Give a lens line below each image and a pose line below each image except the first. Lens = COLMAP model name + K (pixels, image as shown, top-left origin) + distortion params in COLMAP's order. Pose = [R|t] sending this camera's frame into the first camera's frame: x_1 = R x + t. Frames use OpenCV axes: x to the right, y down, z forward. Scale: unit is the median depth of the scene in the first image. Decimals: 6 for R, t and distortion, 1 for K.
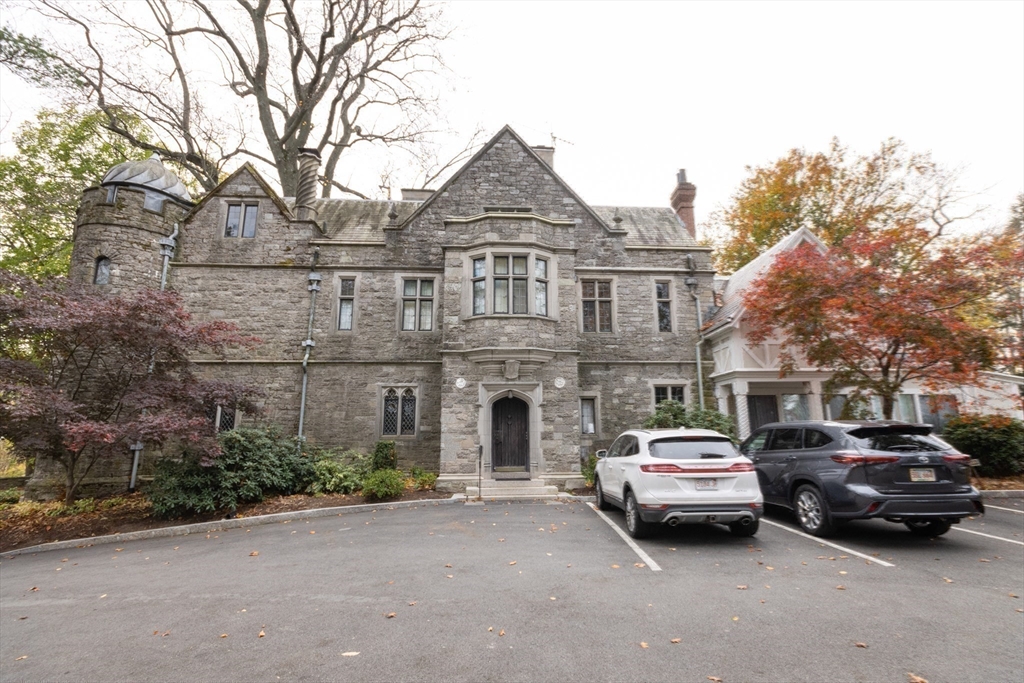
lens RADIAL K [[470.2, 0, 515.4], [0, 470.2, 341.6], [0, 0, 1]] dist [0.002033, 0.000578]
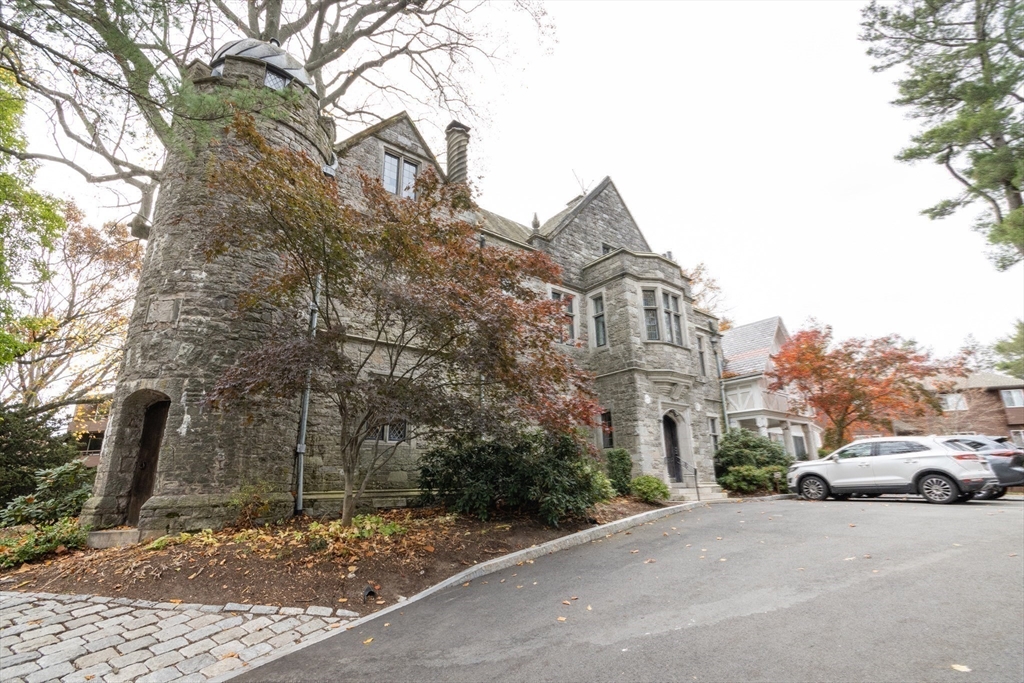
lens RADIAL K [[470.2, 0, 515.5], [0, 470.2, 339.9], [0, 0, 1]] dist [0.002033, 0.000578]
pose [[0.817999, 0.164094, 0.551317, -0.930913], [-0.111338, 0.985489, -0.128125, 0.119237], [-0.564341, 0.043423, 0.824399, 0.253601]]
